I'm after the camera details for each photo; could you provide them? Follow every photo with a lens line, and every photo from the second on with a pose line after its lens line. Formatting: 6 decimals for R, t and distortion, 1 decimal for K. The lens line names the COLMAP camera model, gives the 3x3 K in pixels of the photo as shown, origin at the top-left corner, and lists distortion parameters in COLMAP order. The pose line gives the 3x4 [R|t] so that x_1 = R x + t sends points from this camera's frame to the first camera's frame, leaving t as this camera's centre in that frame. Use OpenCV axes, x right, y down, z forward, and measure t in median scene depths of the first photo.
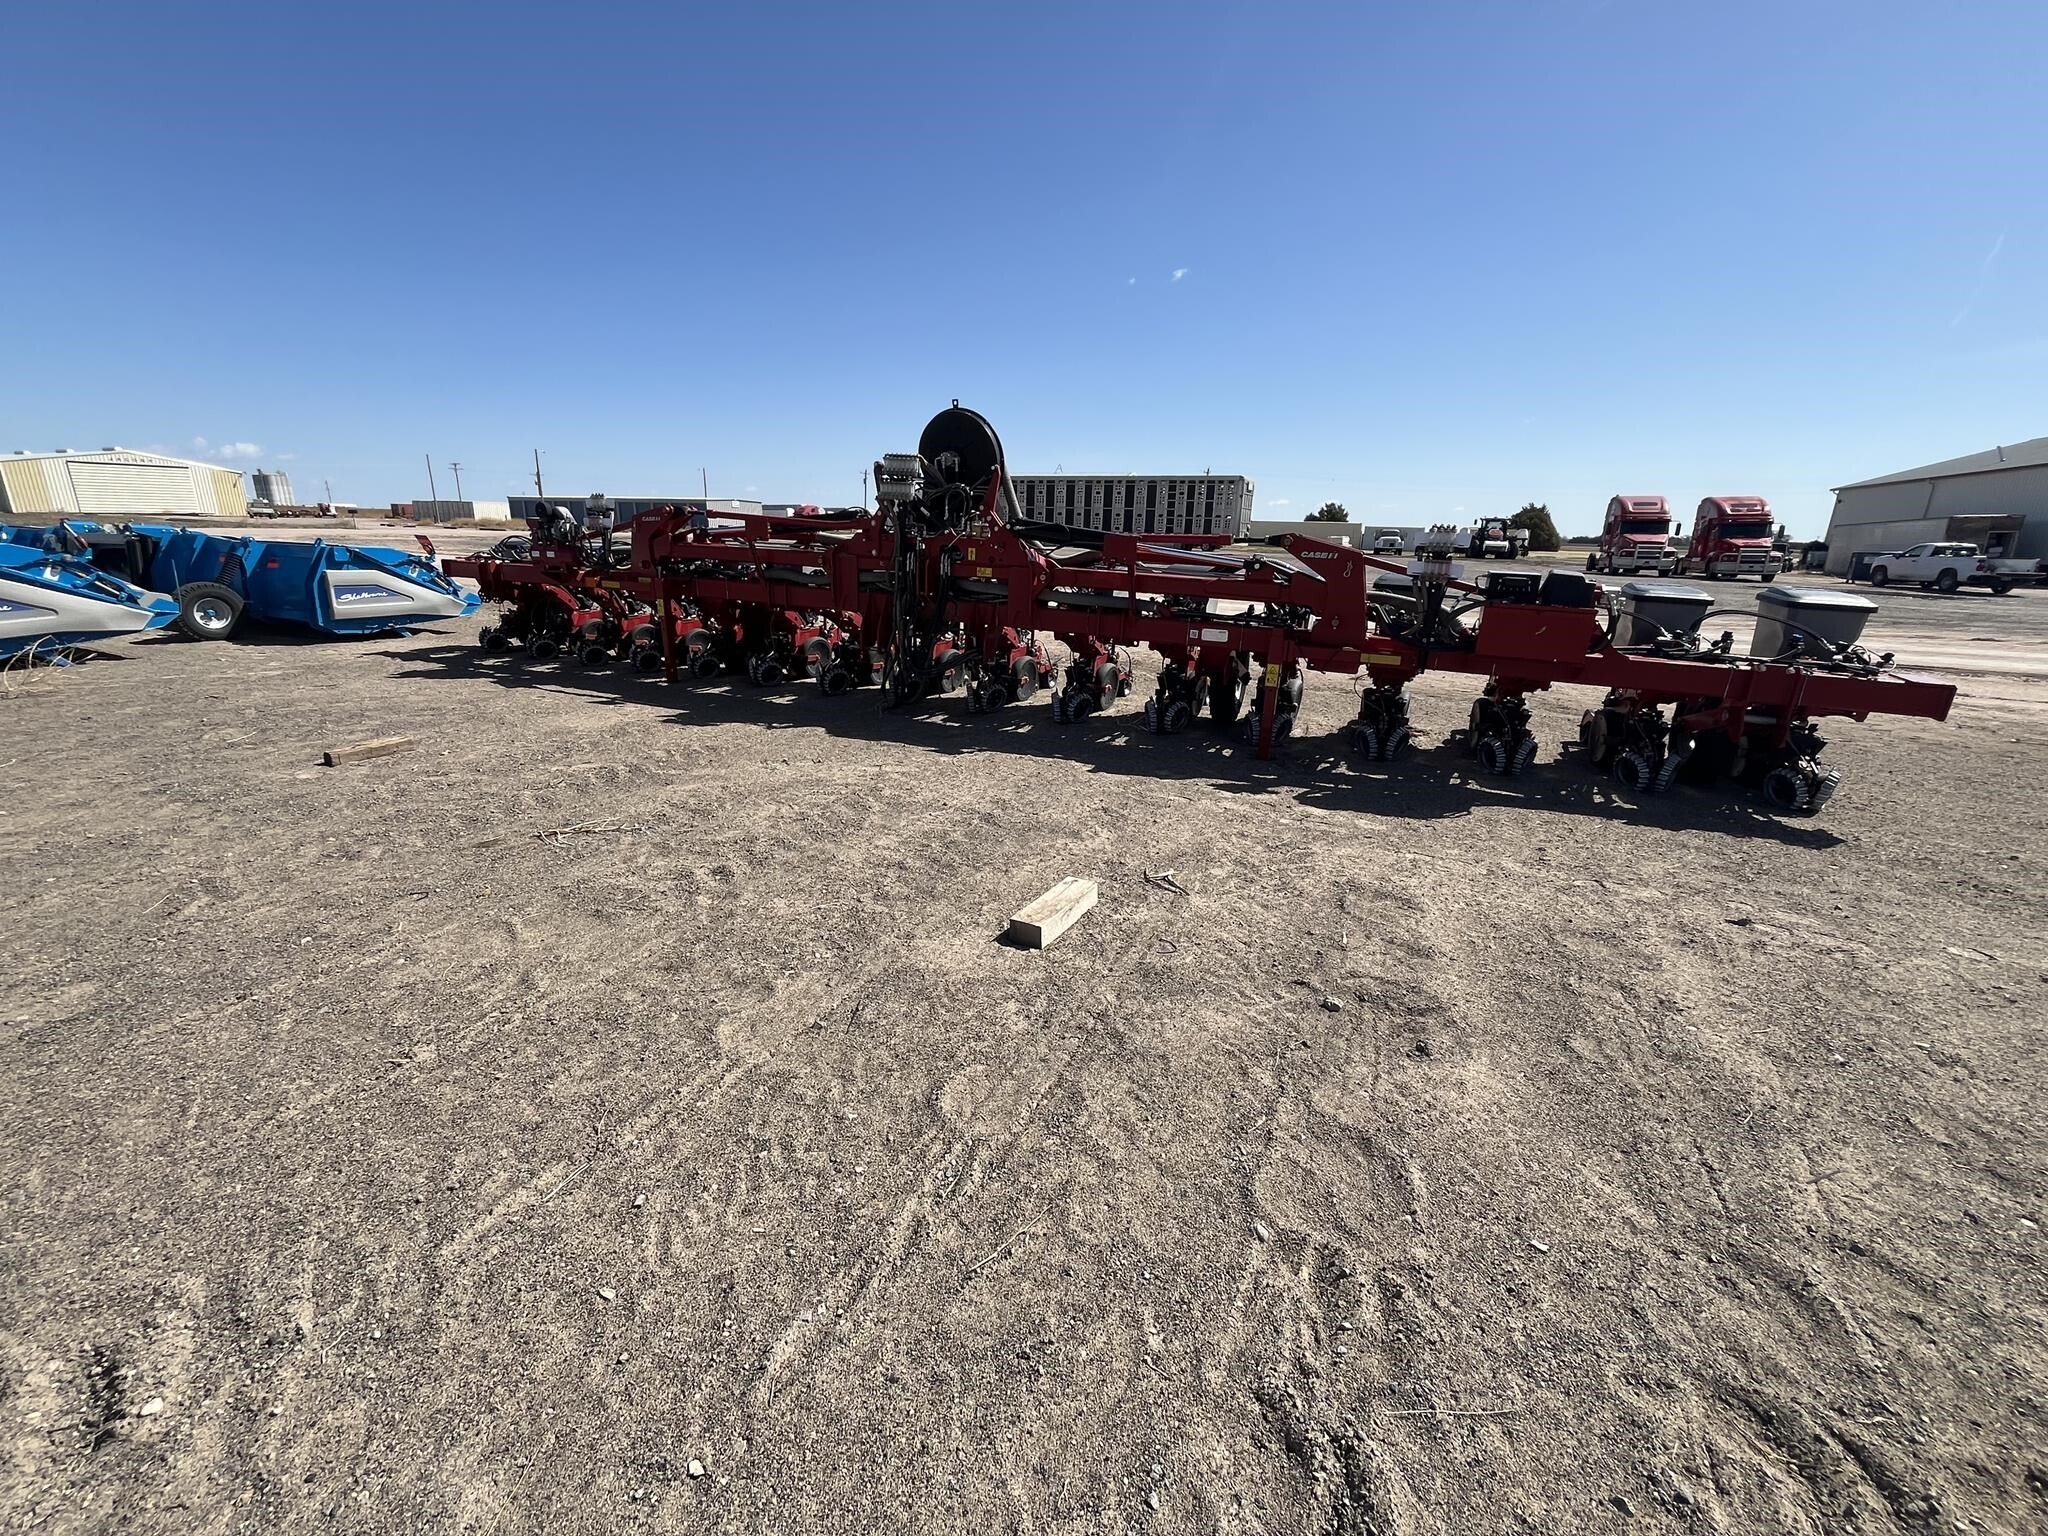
lens RADIAL K [[823.7, 0, 1018.9], [0, 823.7, 774.4], [0, 0, 1]] dist [-0.002088, -0.000314]
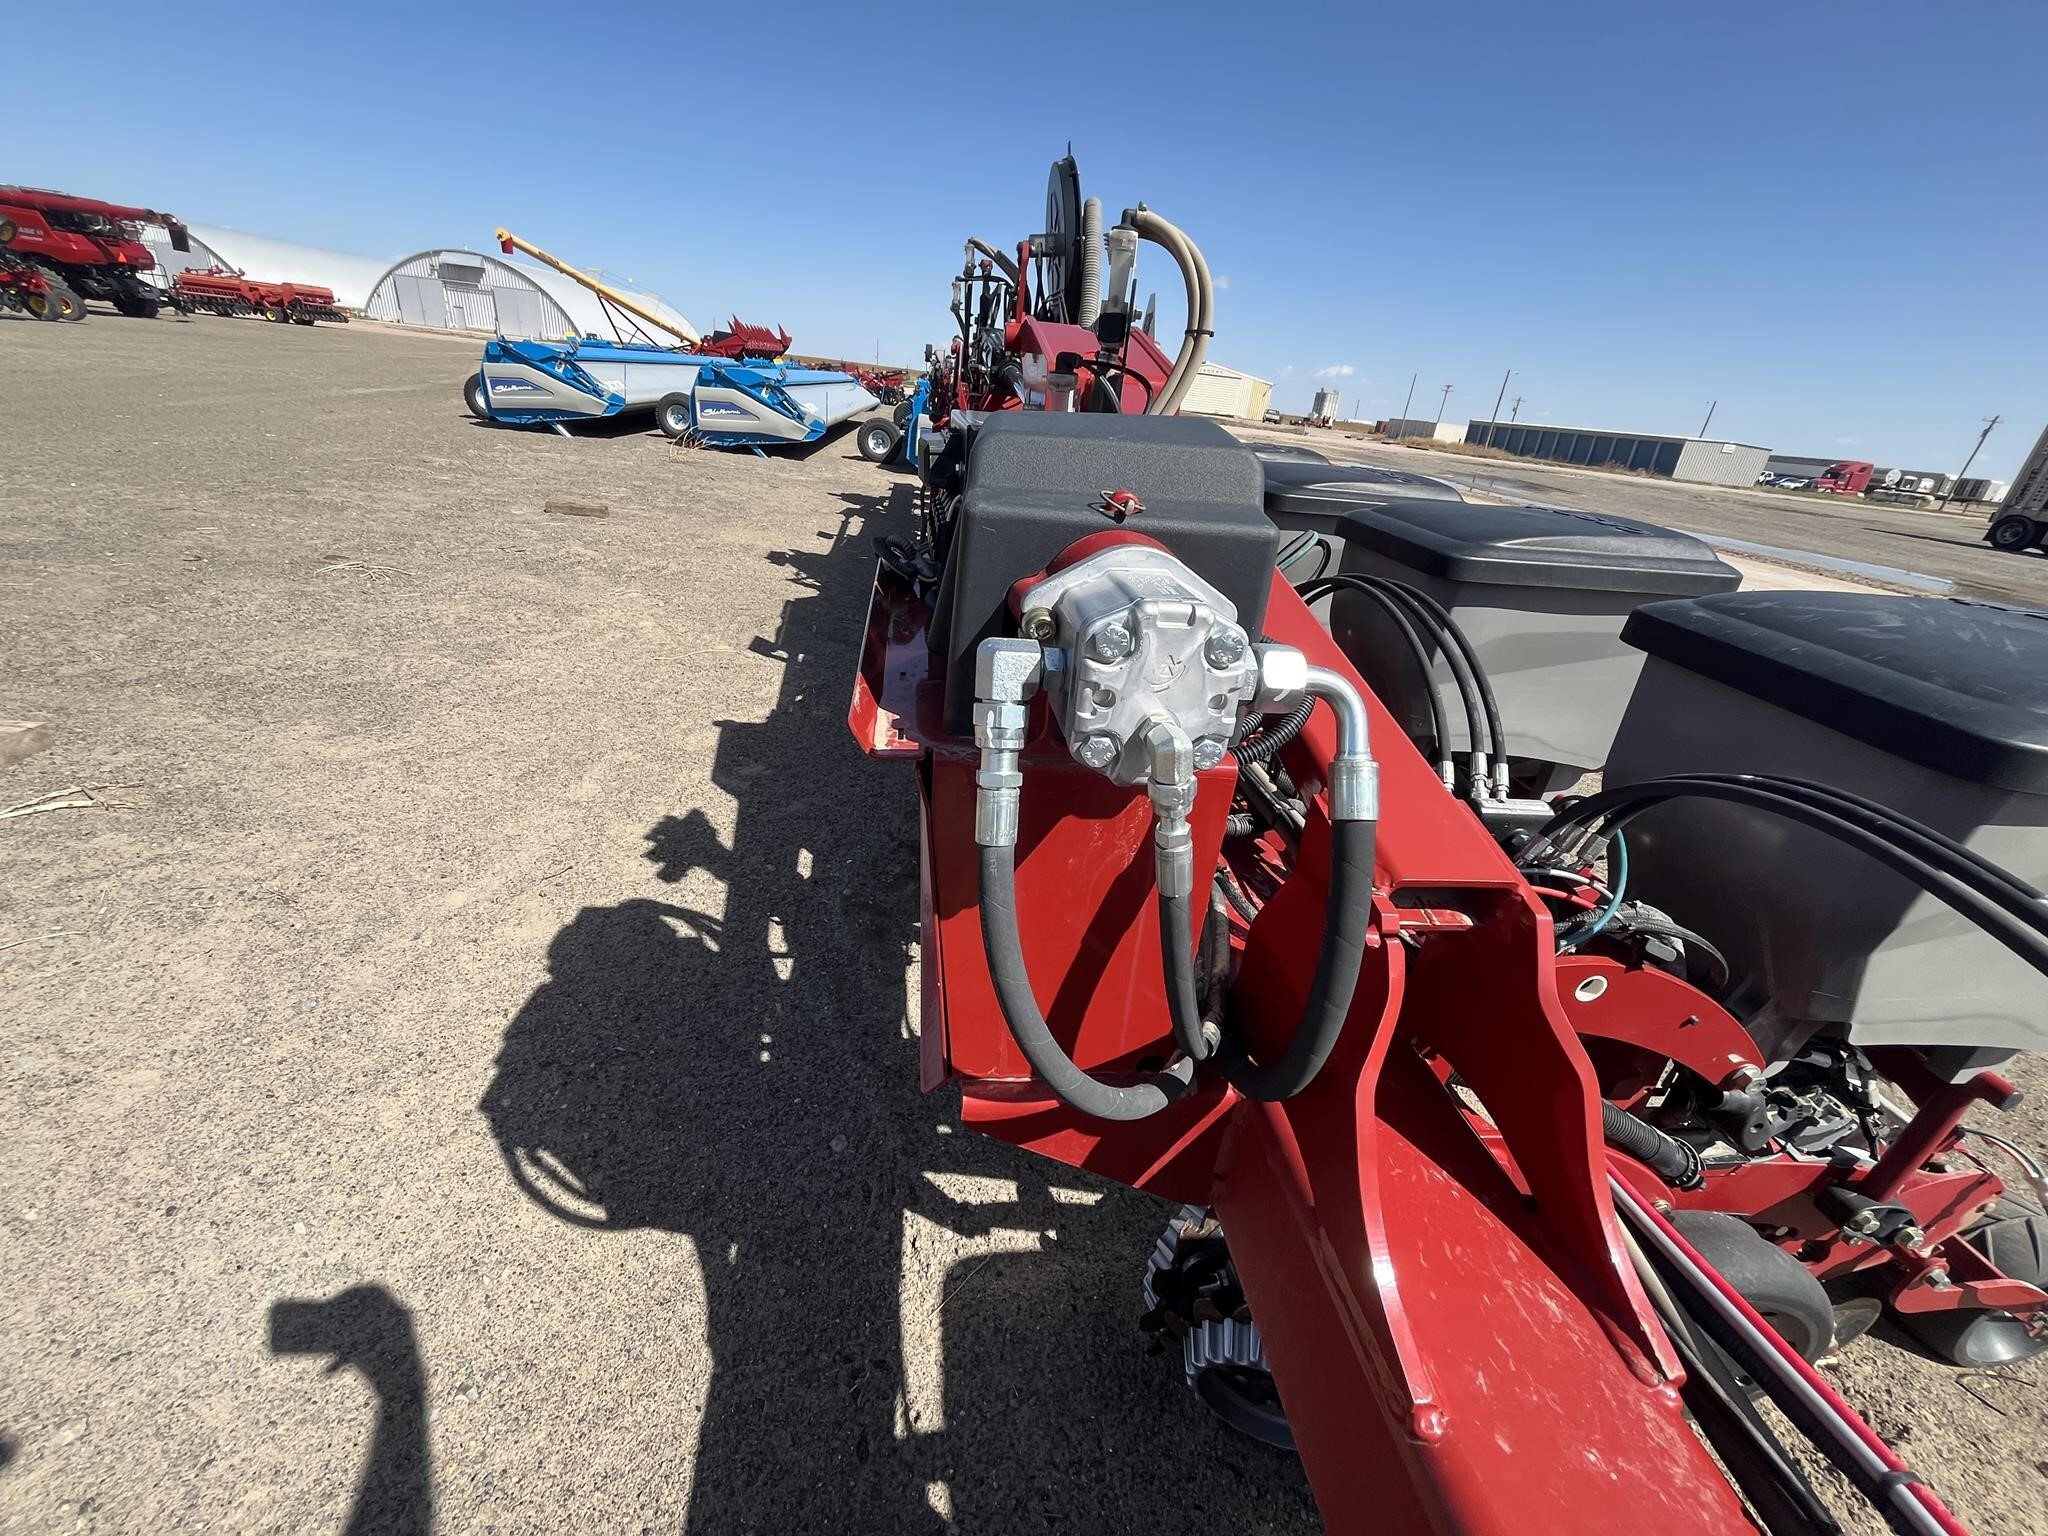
lens RADIAL K [[827.1, 0, 1020.0], [0, 827.1, 762.6], [0, 0, 1]] dist [-0.000667, -0.000366]
pose [[0.507926, 0.385162, -0.770494, 0.549534], [-0.338443, 0.911767, 0.232674, -0.156067], [0.792129, 0.142587, 0.593465, 0.642071]]
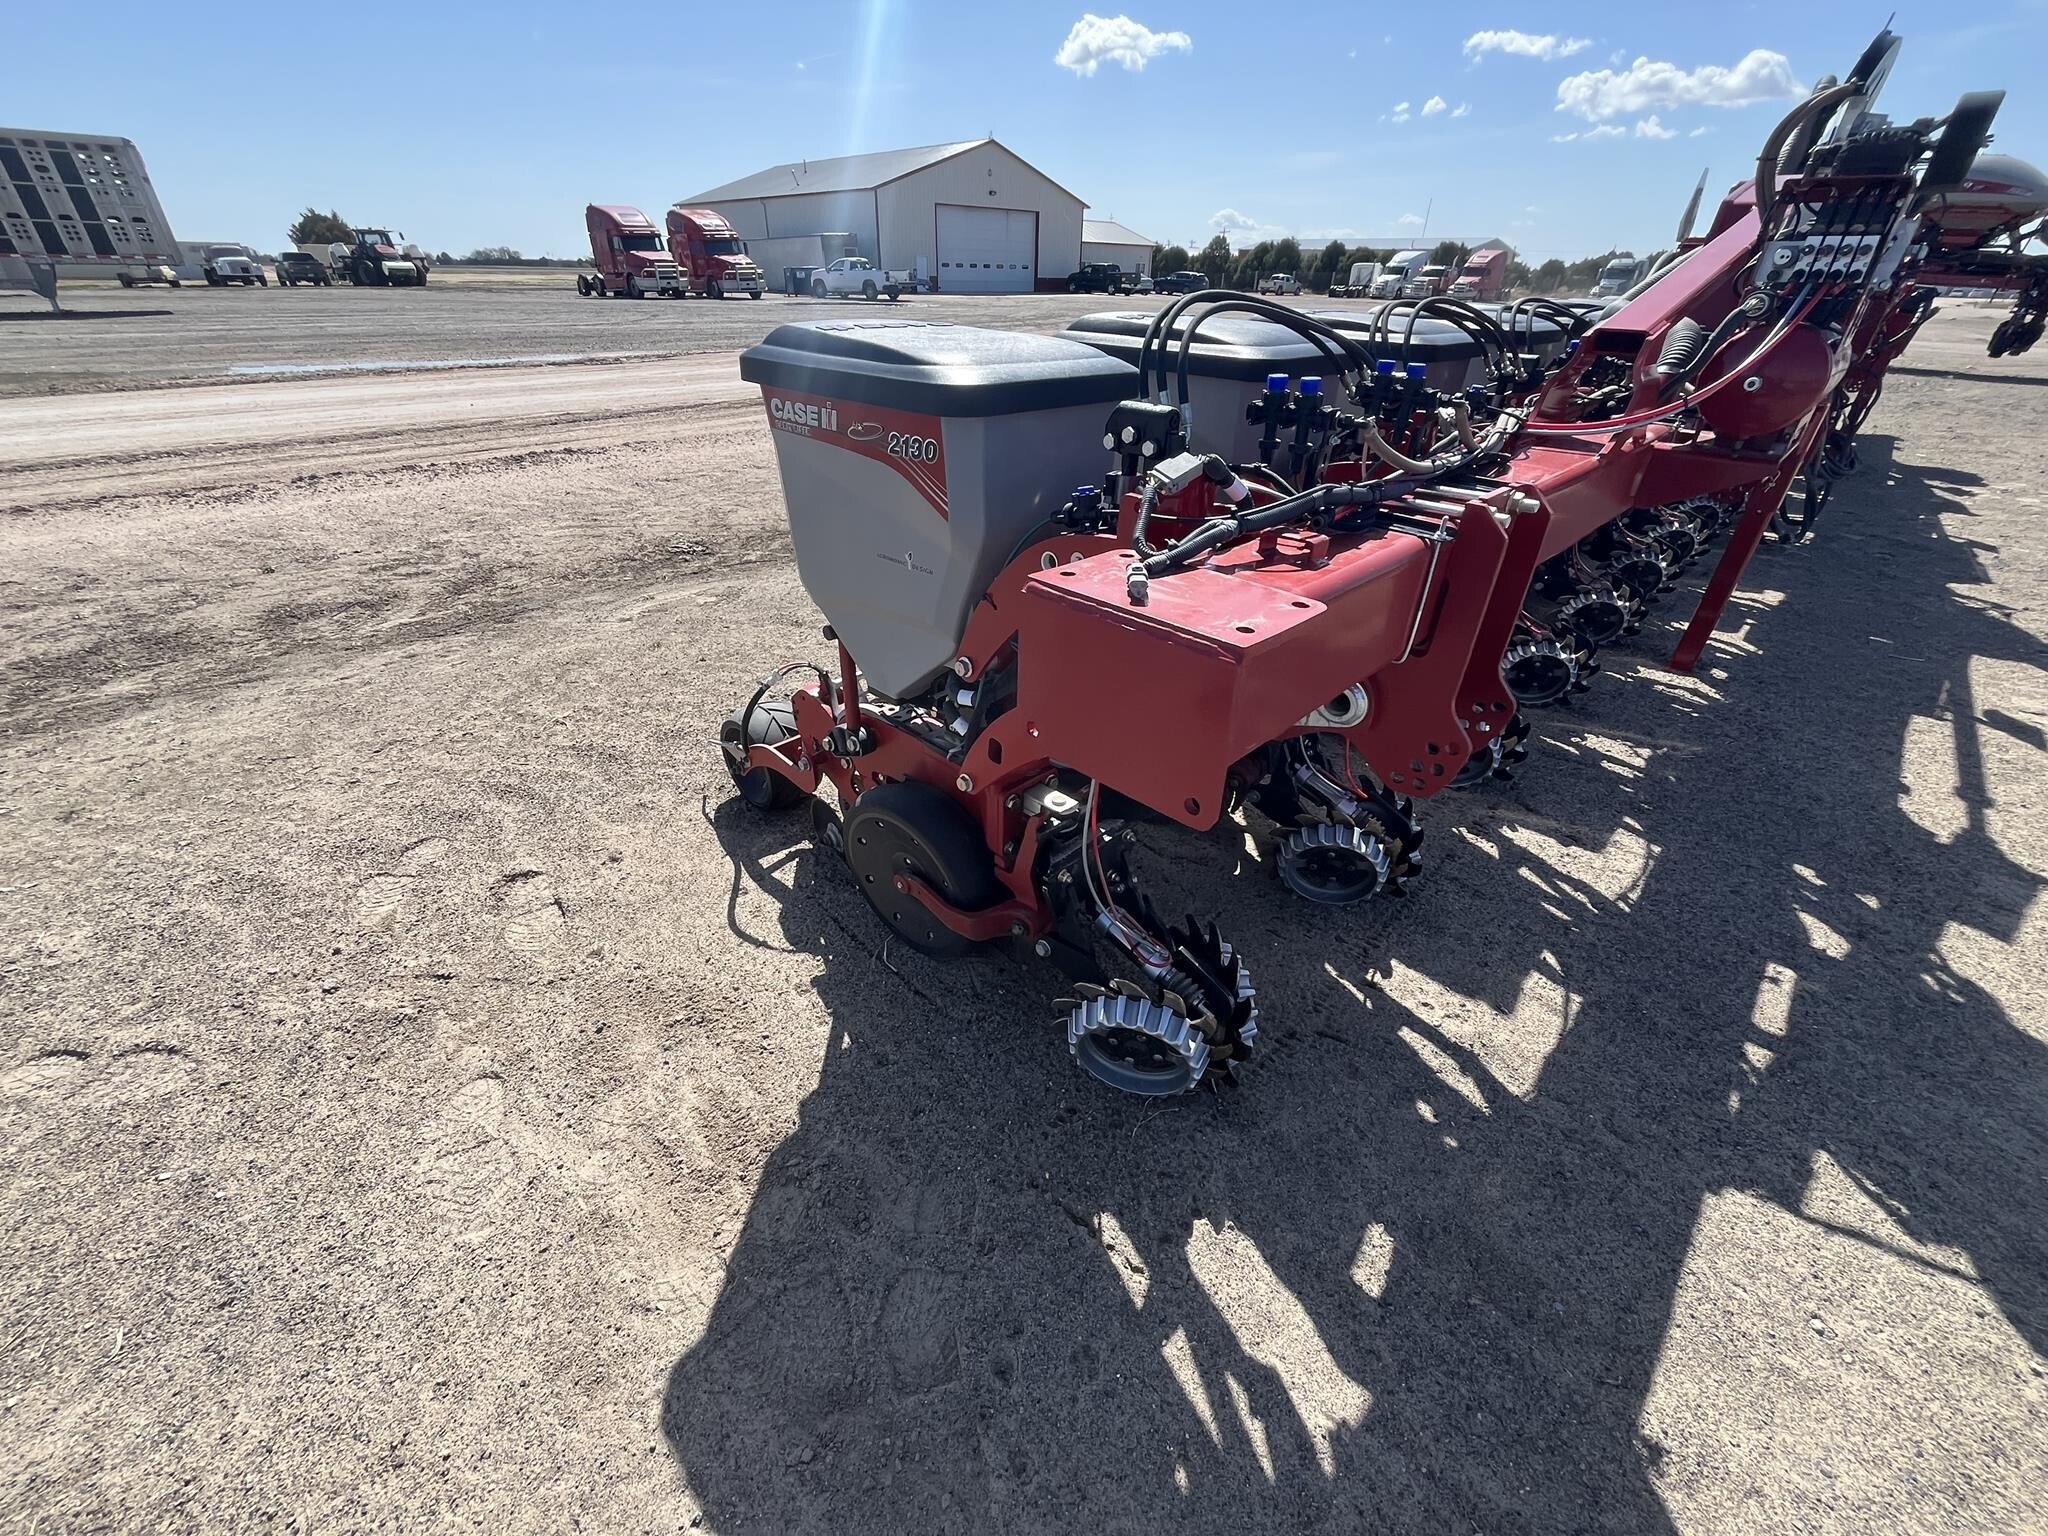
lens RADIAL K [[827.1, 0, 1020.0], [0, 827.1, 762.6], [0, 0, 1]] dist [-0.000667, -0.000366]
pose [[0.344609, -0.495341, 0.797422, -1.029313], [0.264440, 0.866278, 0.423833, -0.384195], [-0.900731, 0.064813, 0.429515, 1.291186]]
